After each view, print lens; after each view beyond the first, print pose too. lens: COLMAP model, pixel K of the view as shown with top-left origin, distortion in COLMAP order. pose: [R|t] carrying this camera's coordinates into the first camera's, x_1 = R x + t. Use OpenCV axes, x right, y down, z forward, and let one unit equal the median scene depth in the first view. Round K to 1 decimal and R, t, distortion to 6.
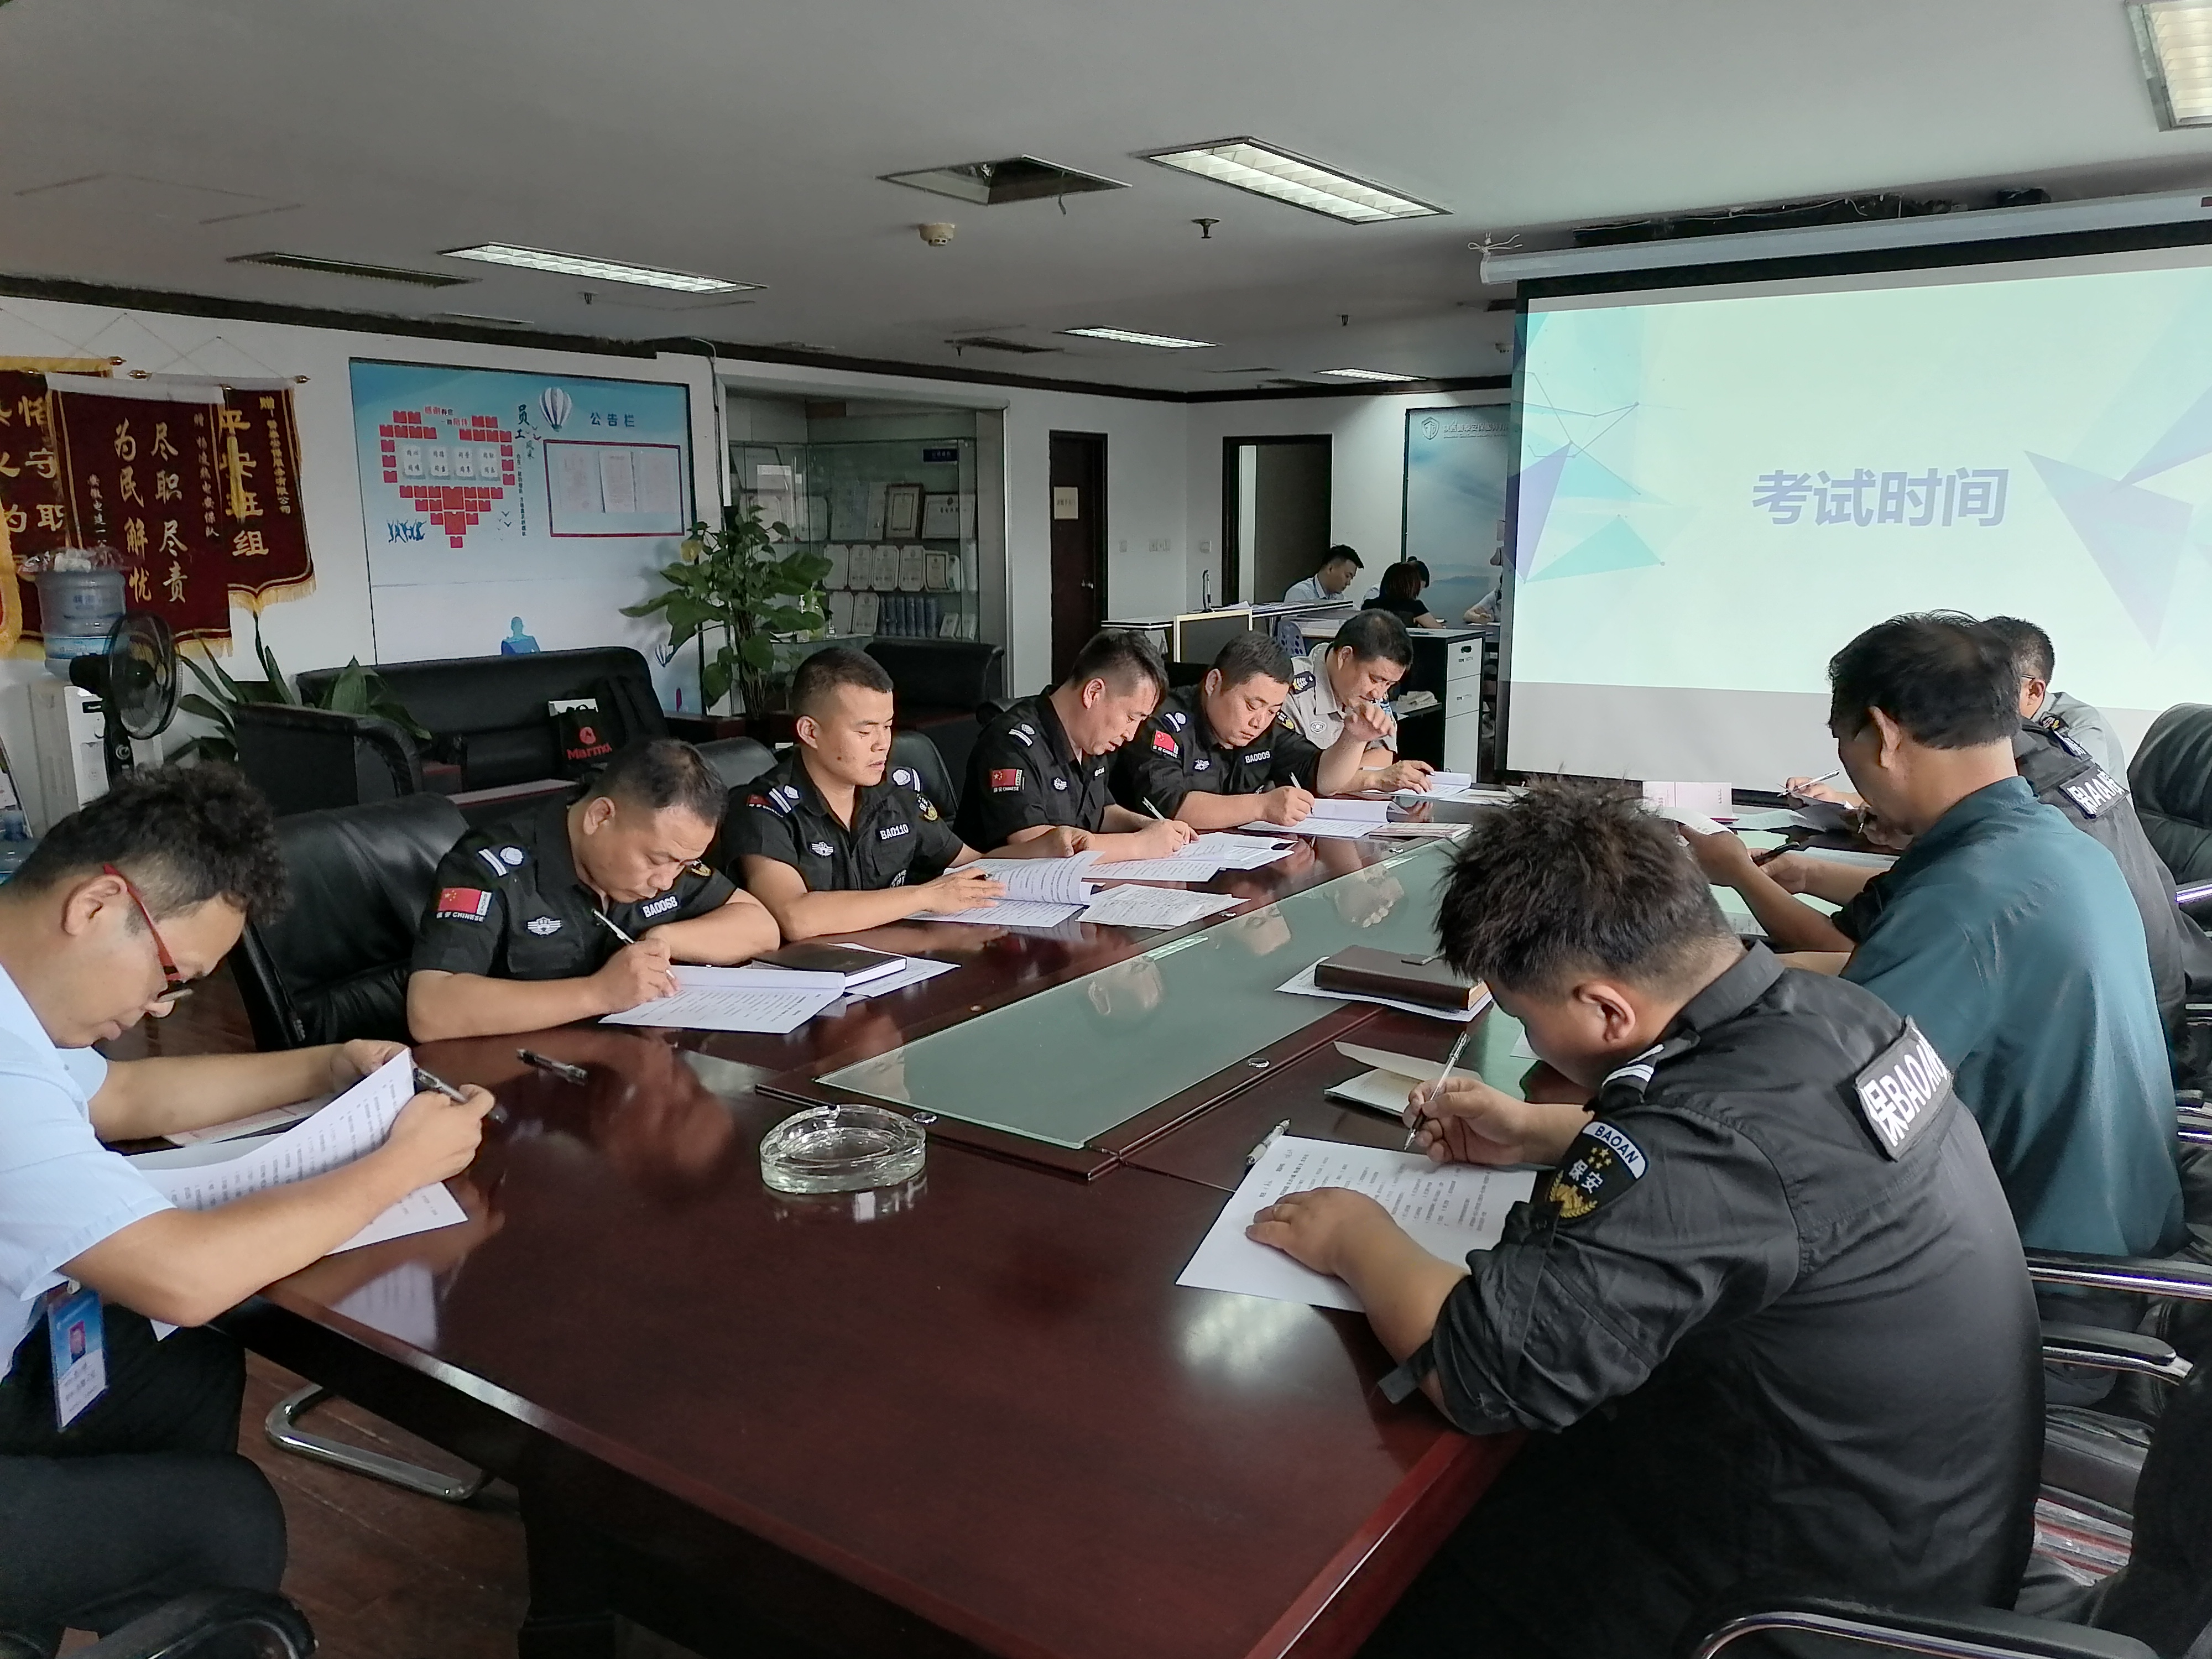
lens RADIAL K [[1635.6, 0, 1125.6], [0, 1635.6, 815.5], [0, 0, 1]] dist [0.029665, -0.015966]
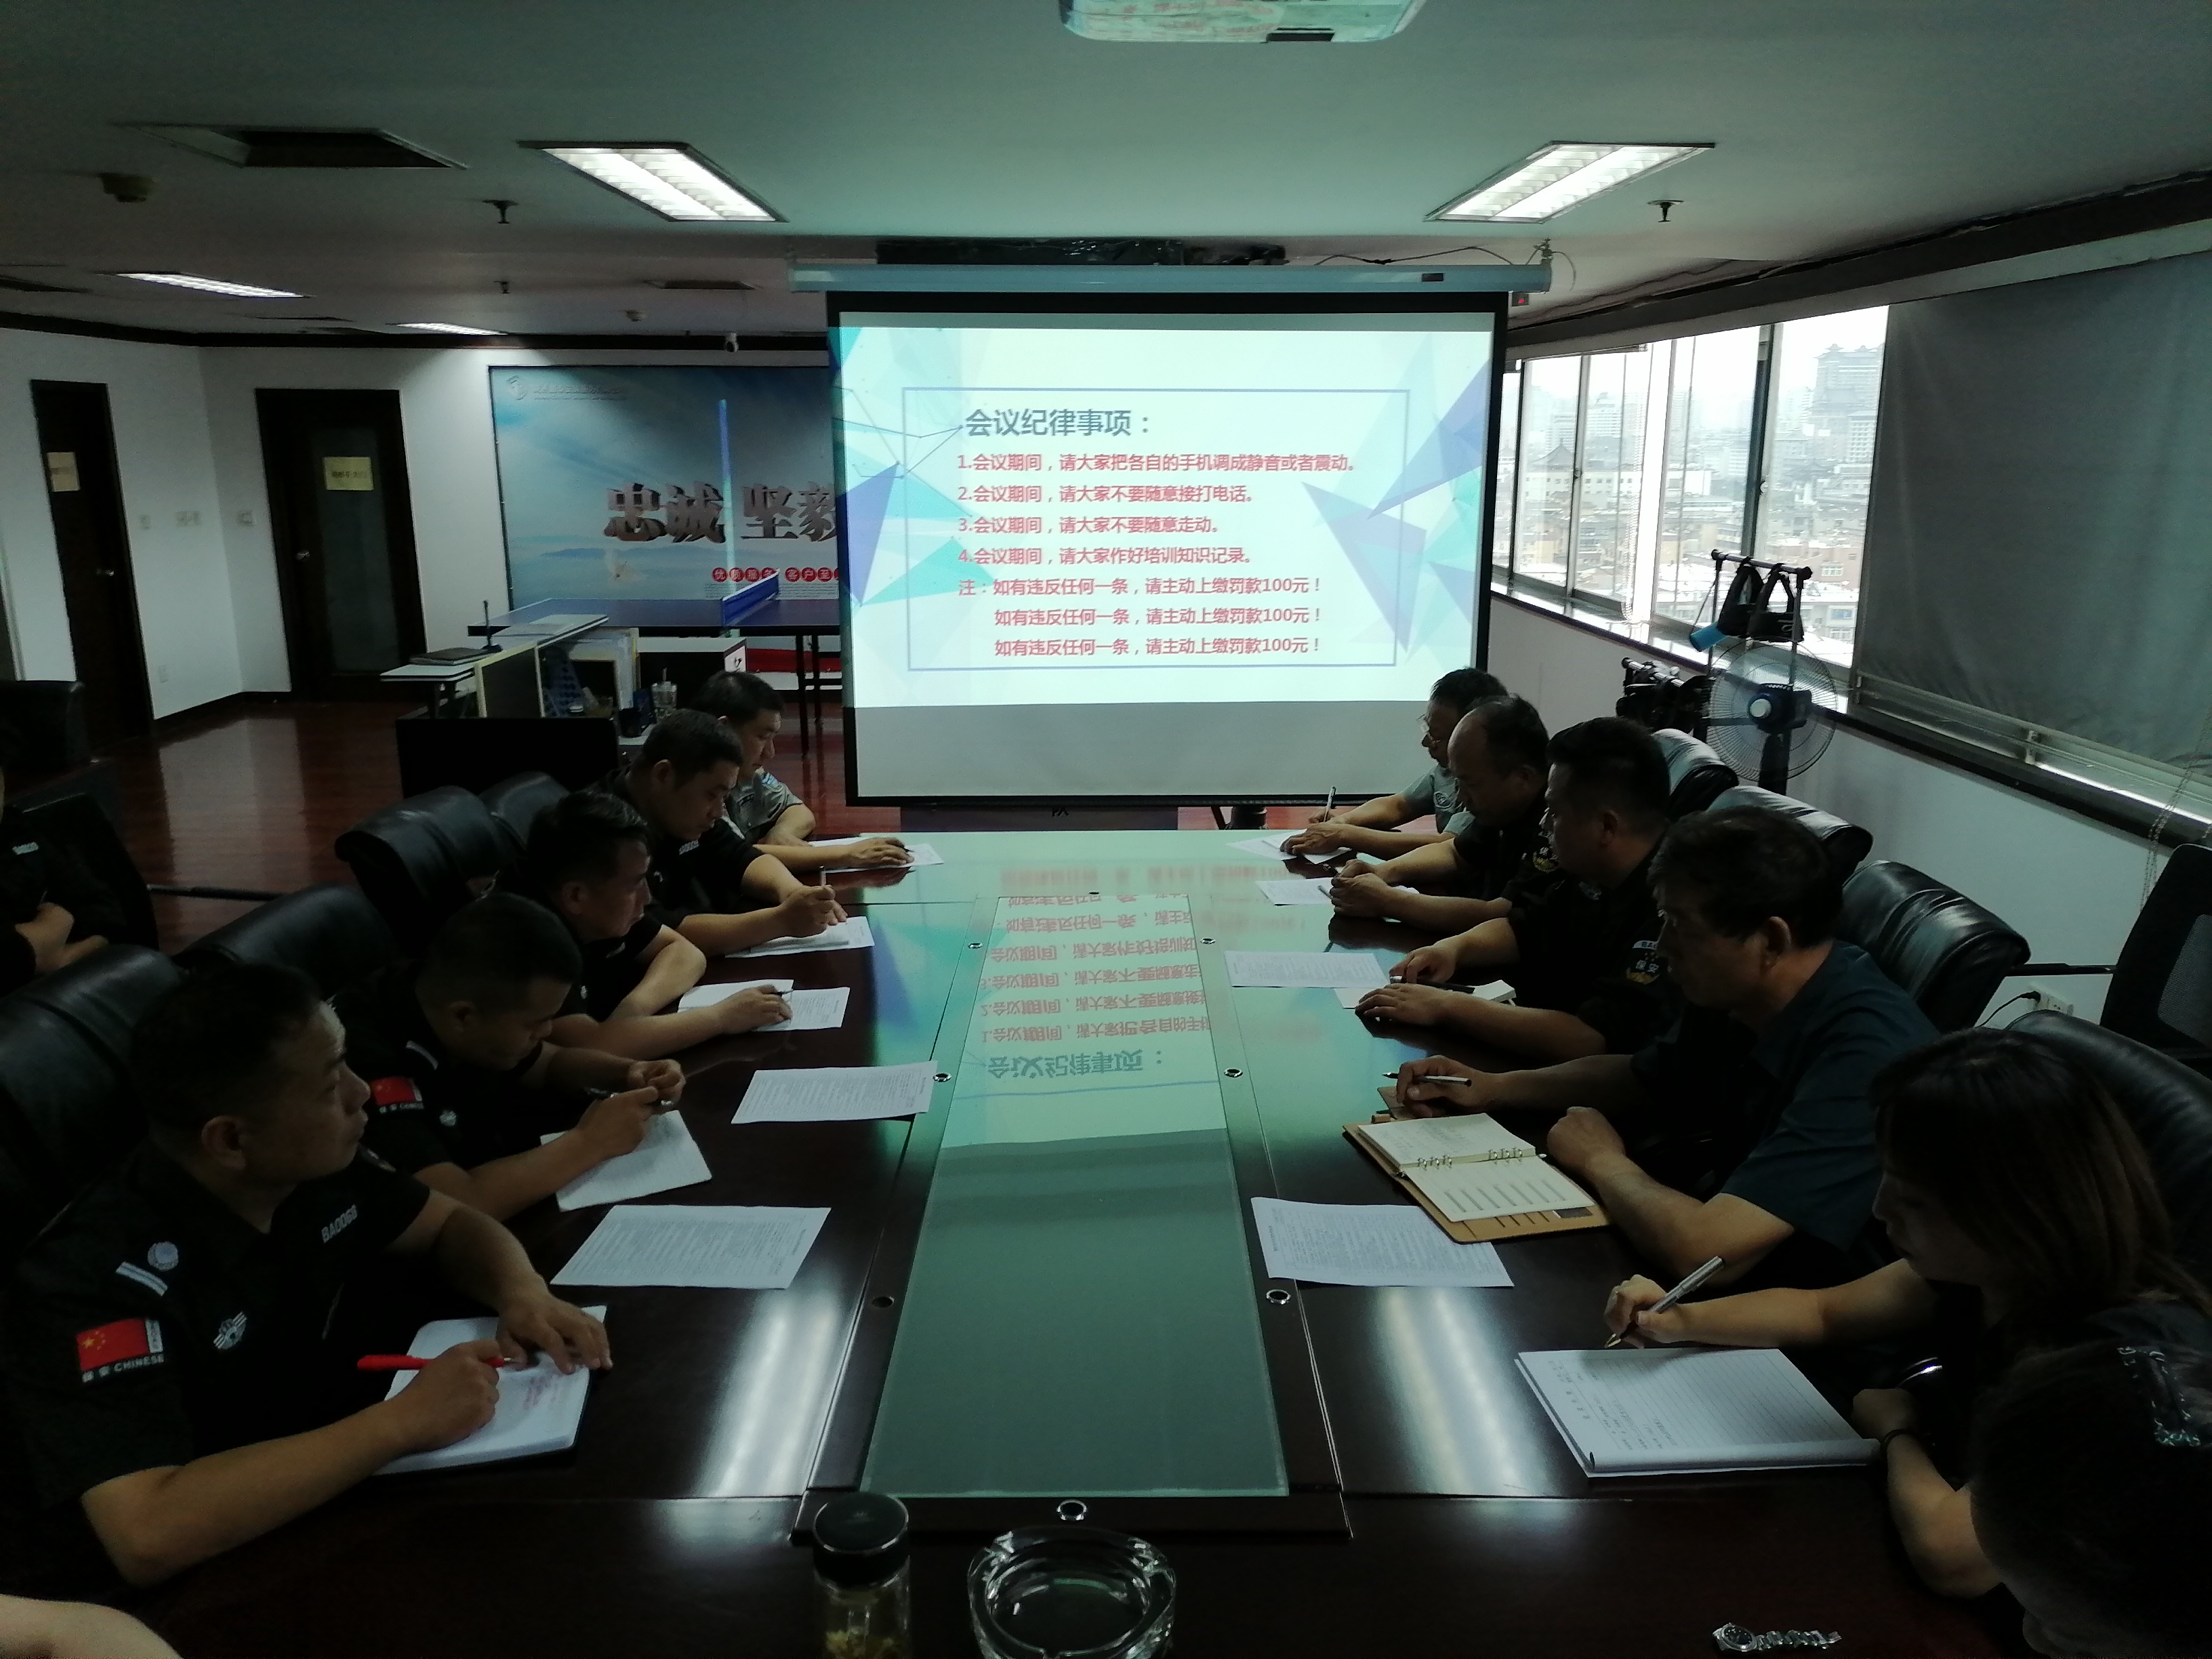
lens RADIAL K [[1635.6, 0, 1119.2], [0, 1635.6, 807.8], [0, 0, 1]] dist [0.029665, -0.015966]
pose [[0.819636, -0.120837, 0.559996, -0.182051], [0.099124, 0.992672, 0.069119, -0.072132], [-0.564244, -0.001143, 0.825607, 0.108031]]
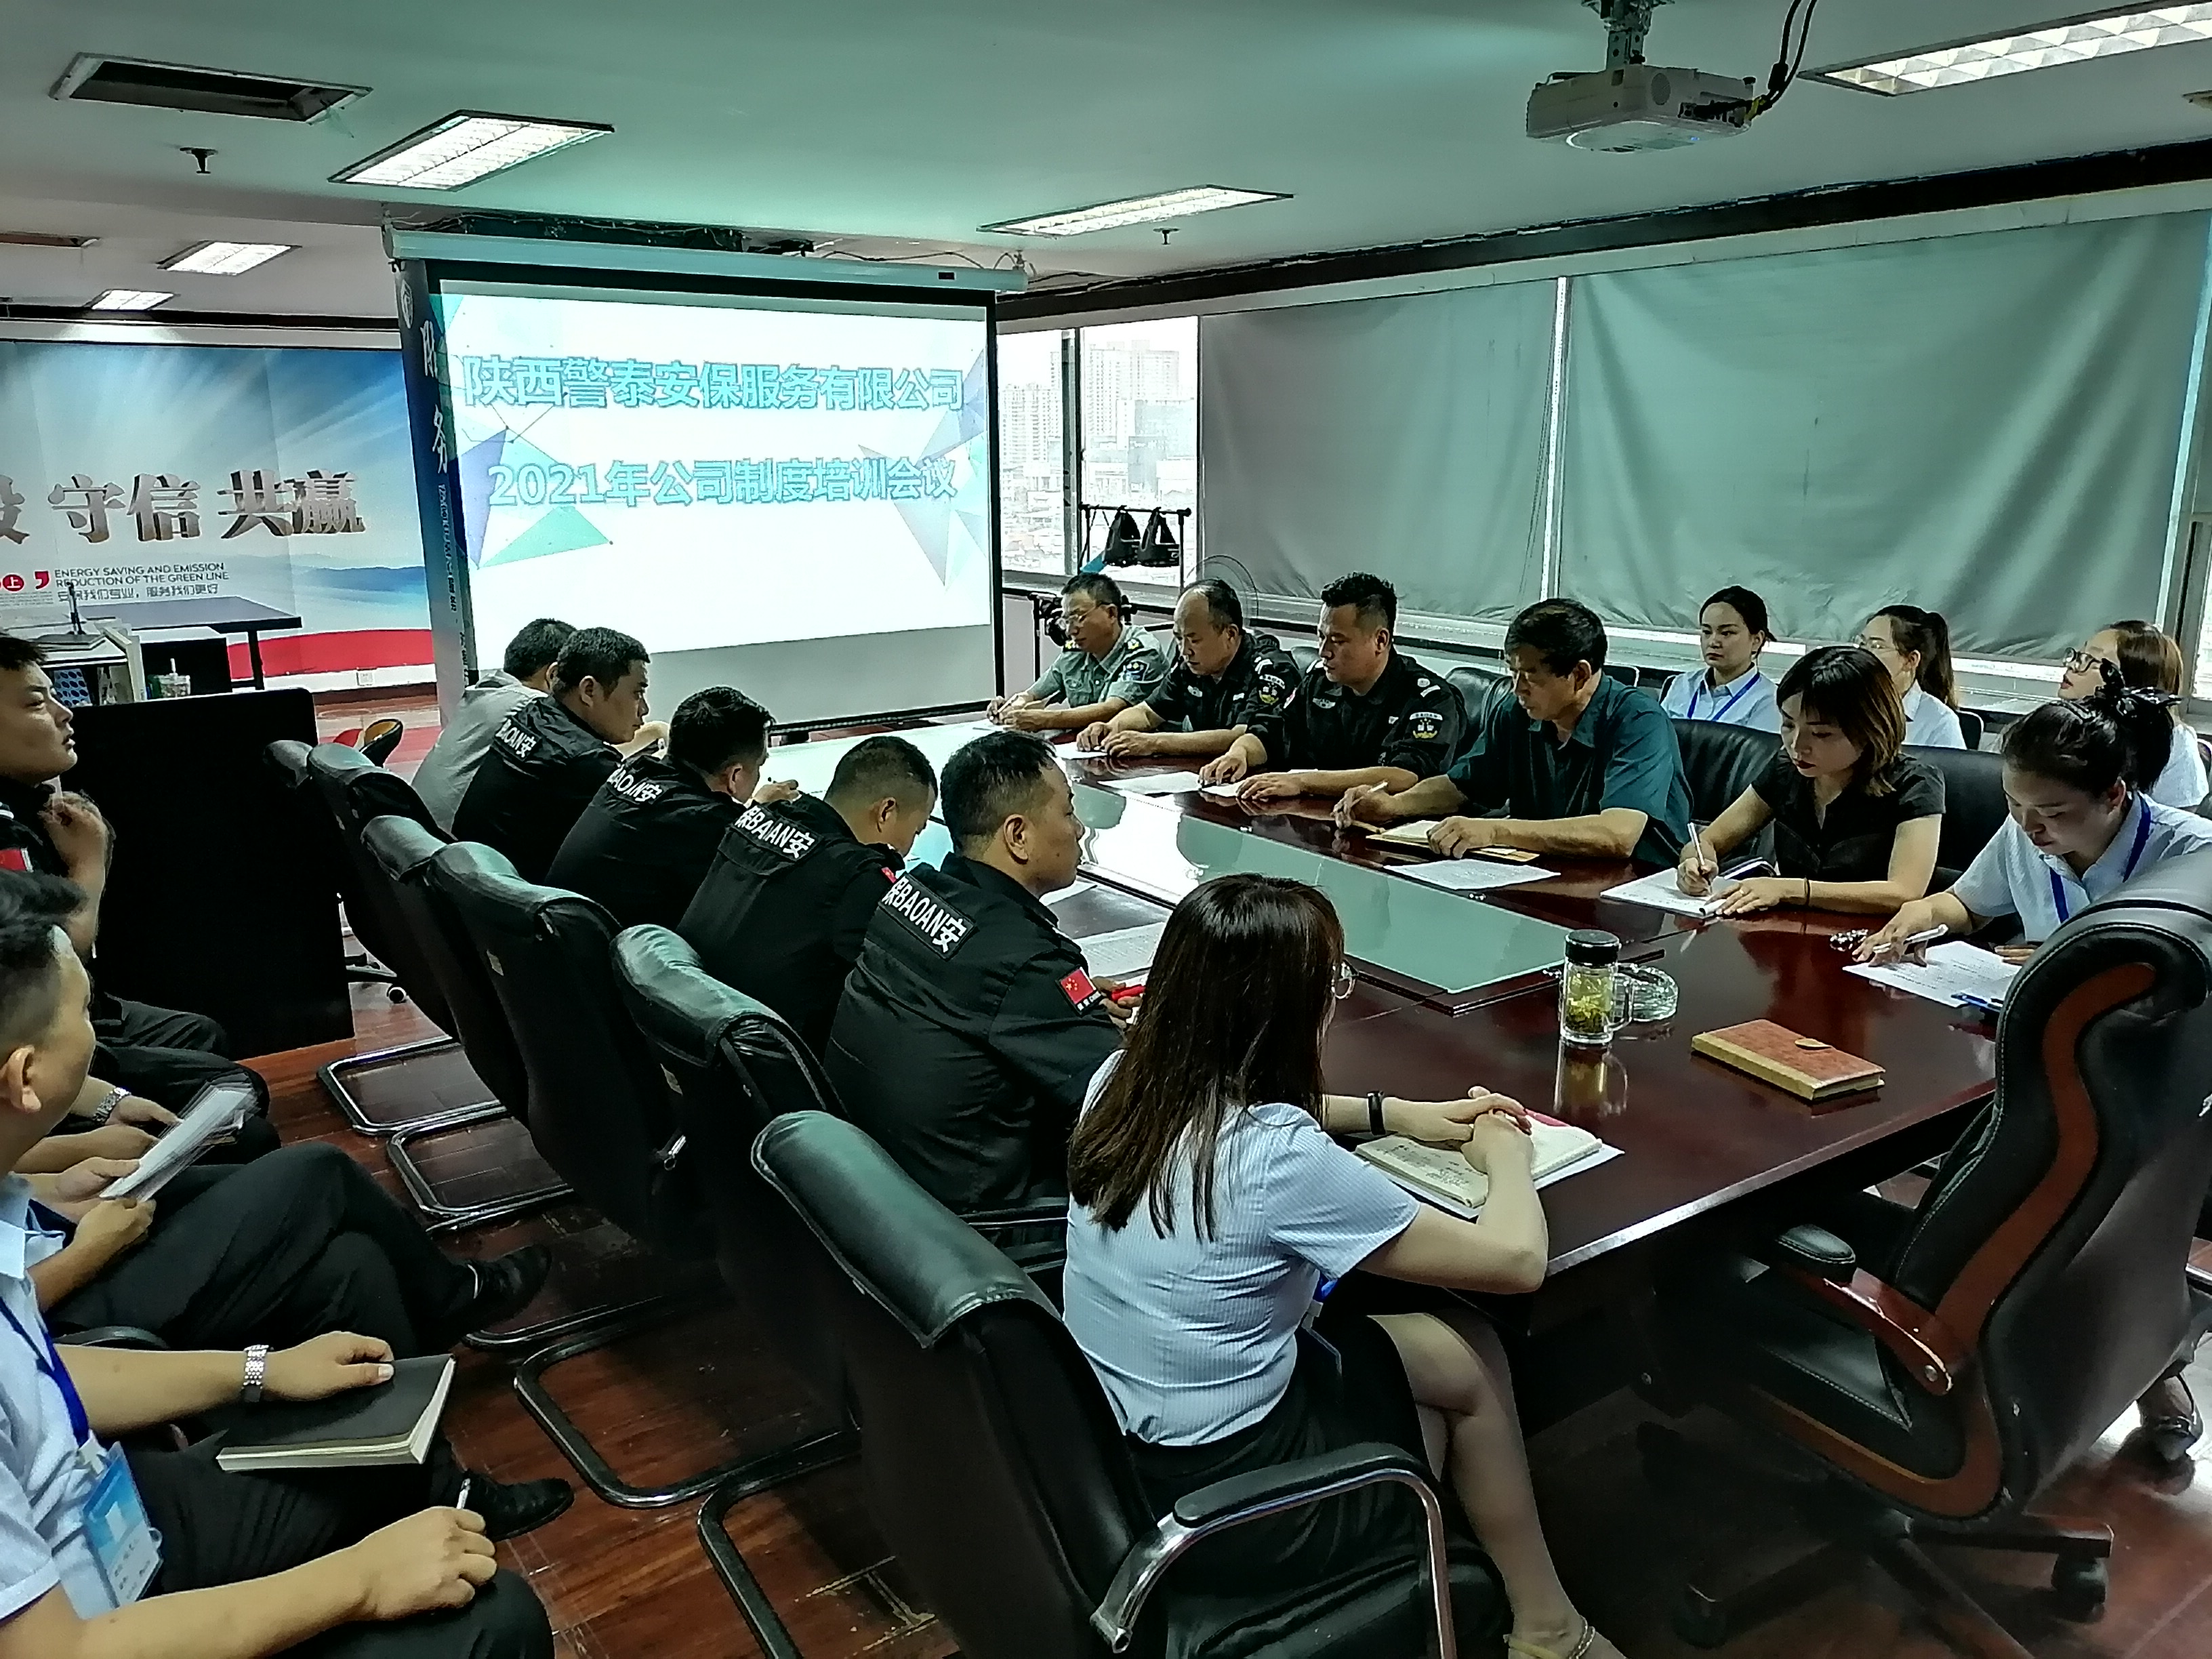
lens RADIAL K [[1635.6, 0, 1124.3], [0, 1635.6, 827.5], [0, 0, 1]] dist [0.029665, -0.015966]
pose [[0.349329, -0.214128, 0.912205, -0.549924], [0.174065, 0.971422, 0.161371, -0.078832], [-0.920690, 0.102411, 0.376618, 0.269209]]
